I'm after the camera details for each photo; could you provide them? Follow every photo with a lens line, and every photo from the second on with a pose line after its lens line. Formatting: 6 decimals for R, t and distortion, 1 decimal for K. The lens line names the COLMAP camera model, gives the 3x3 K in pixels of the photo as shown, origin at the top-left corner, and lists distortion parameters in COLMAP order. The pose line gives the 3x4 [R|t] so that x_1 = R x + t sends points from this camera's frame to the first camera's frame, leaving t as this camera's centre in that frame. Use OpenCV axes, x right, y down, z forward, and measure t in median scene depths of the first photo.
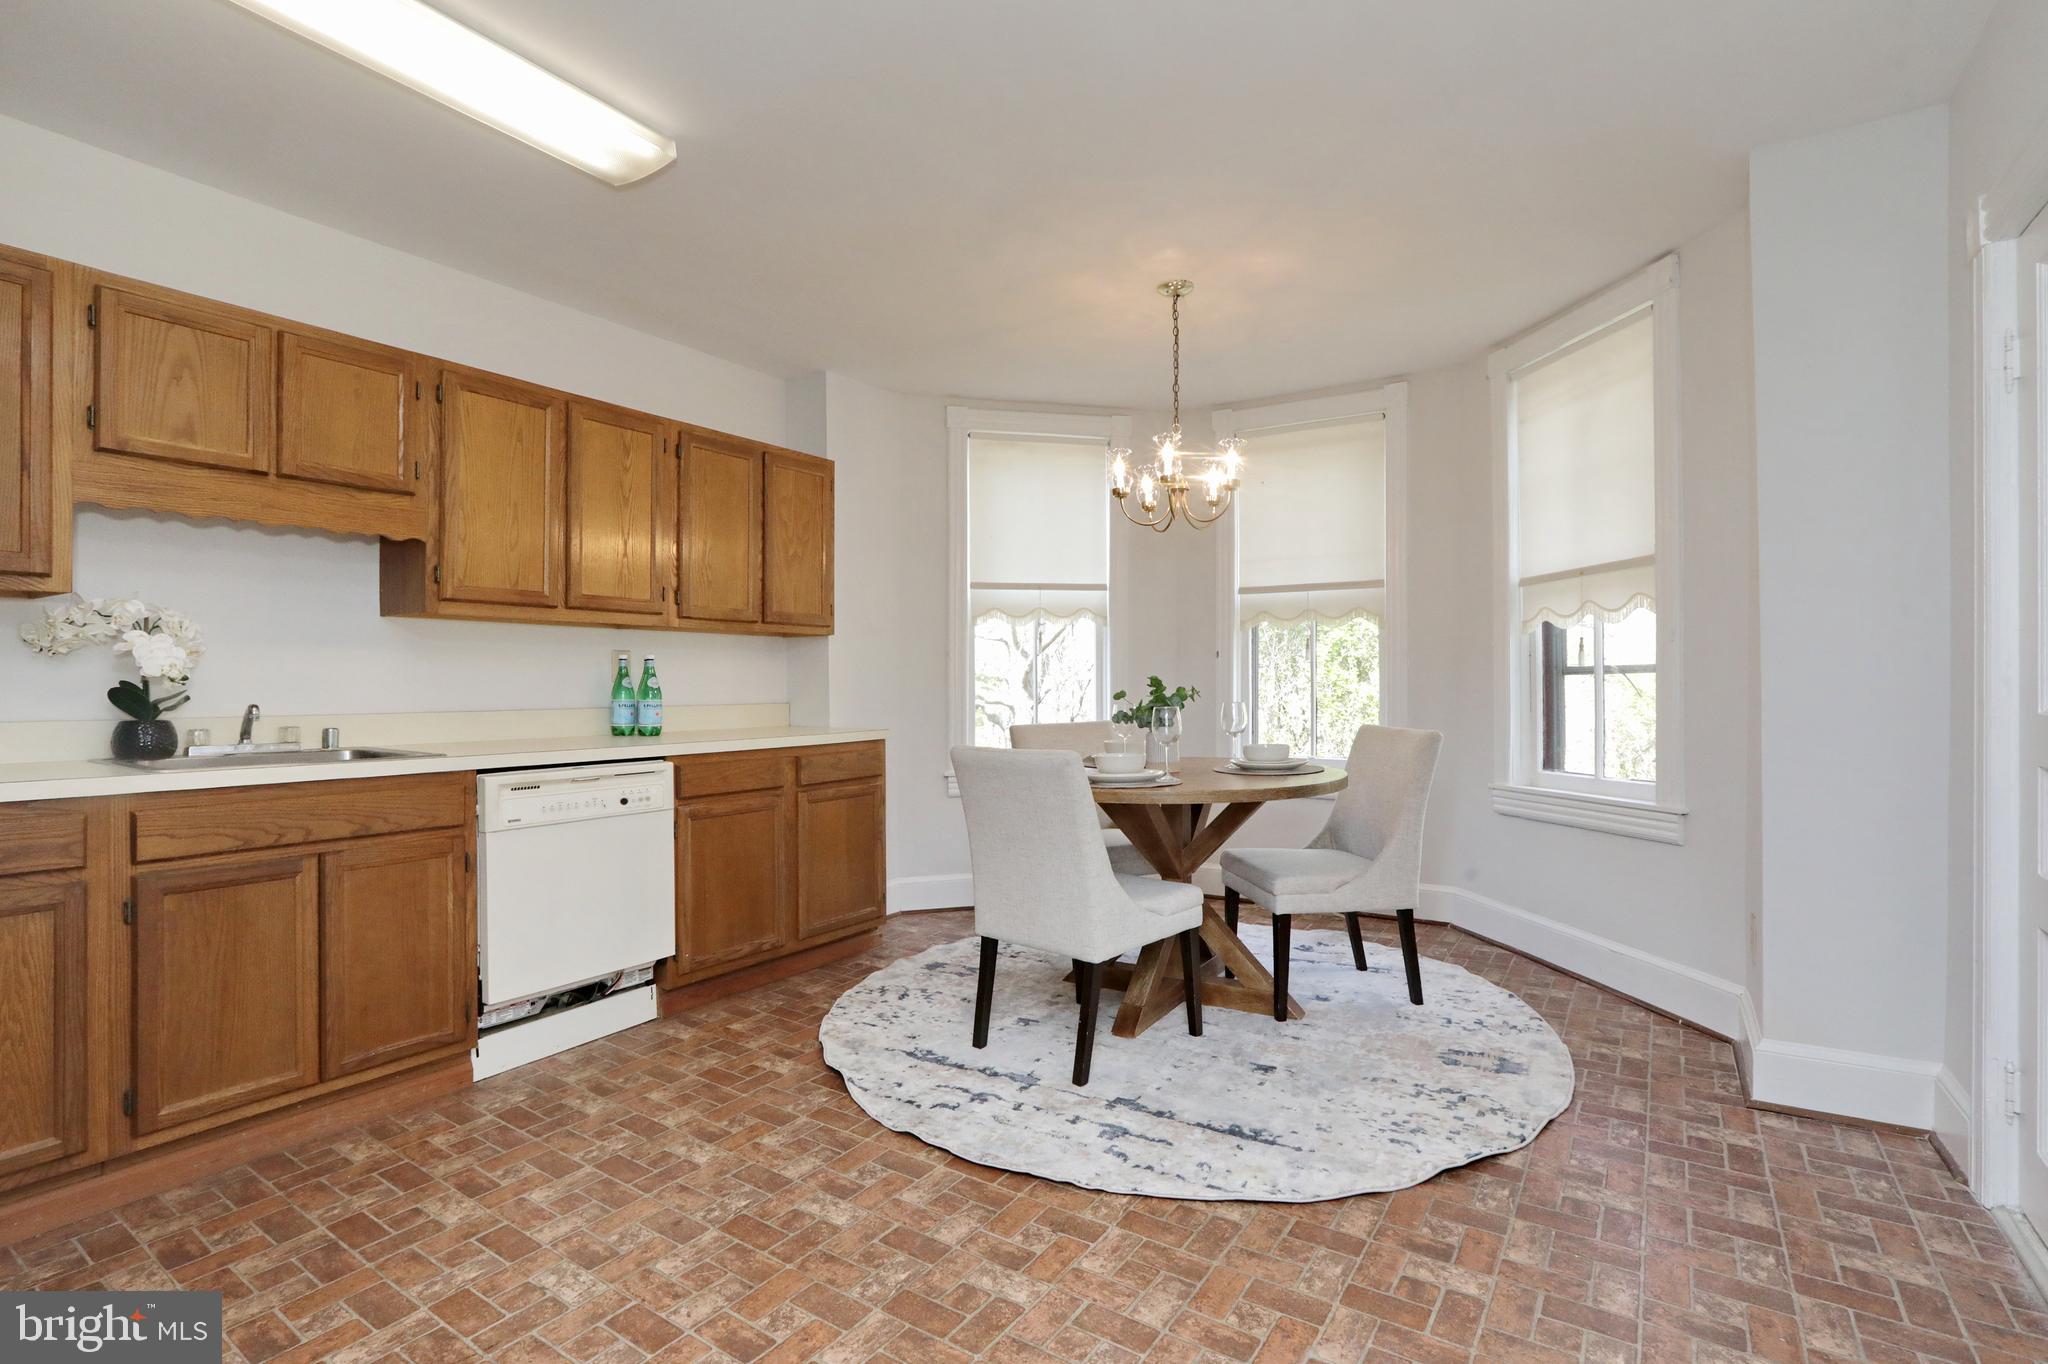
lens RADIAL K [[956.5, 0, 1036.8], [0, 956.5, 668.6], [0, 0, 1]] dist [-0.027089, 0.015021]
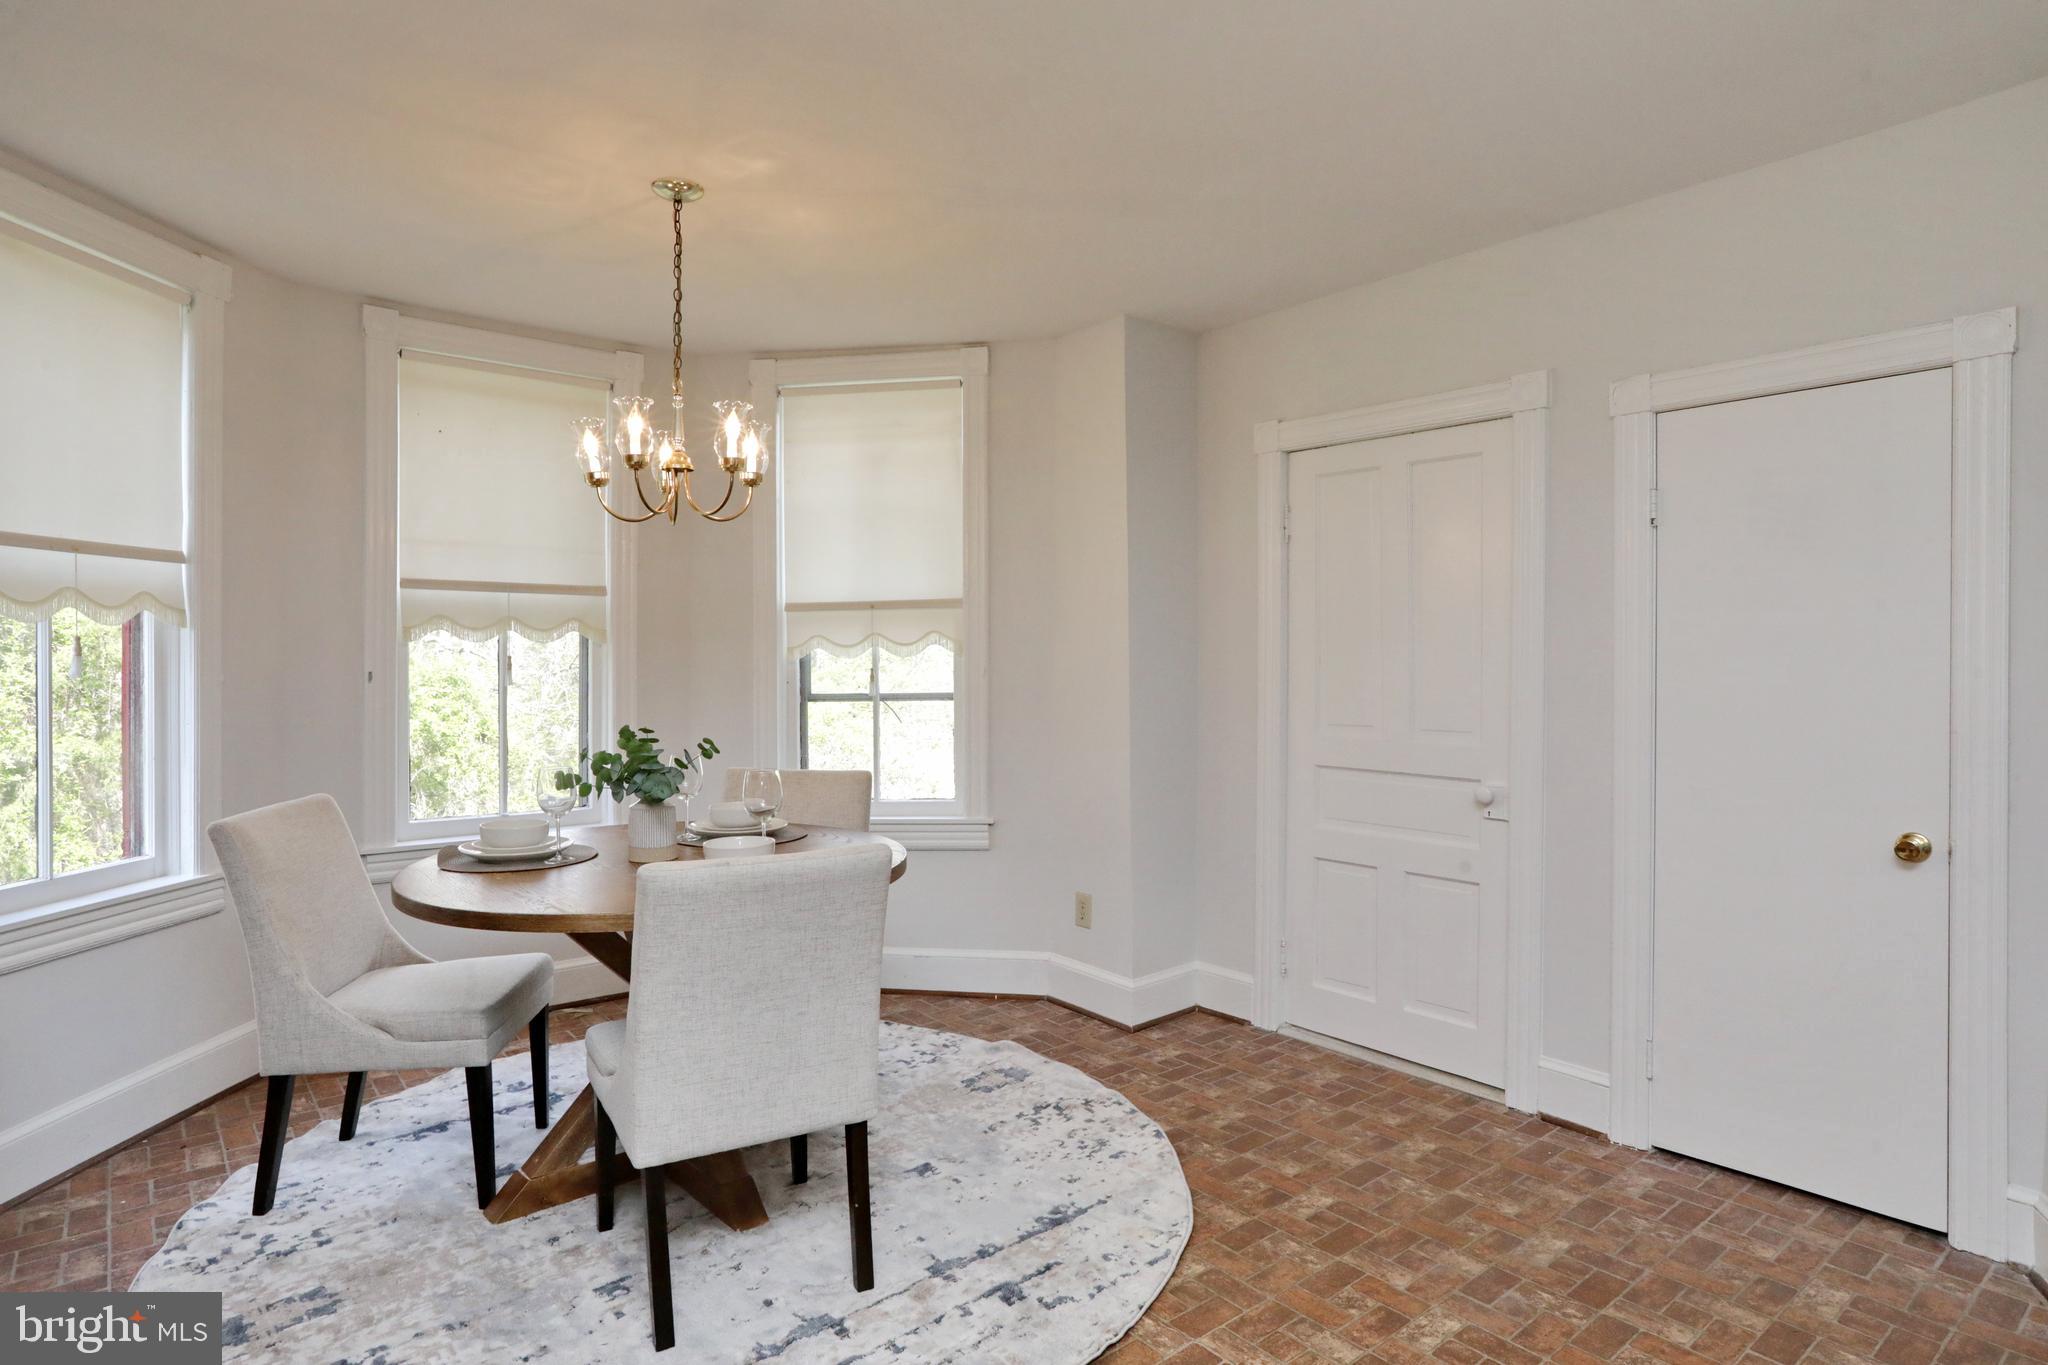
lens RADIAL K [[1122.6, 0, 1023.5], [0, 1122.6, 669.6], [0, 0, 1]] dist [-0.024015, 0.000450]
pose [[0.302176, 0.001535, 0.953251, -0.610139], [-0.006878, 0.999976, 0.000570, -0.035656], [-0.953227, -0.006729, 0.302180, 0.515770]]
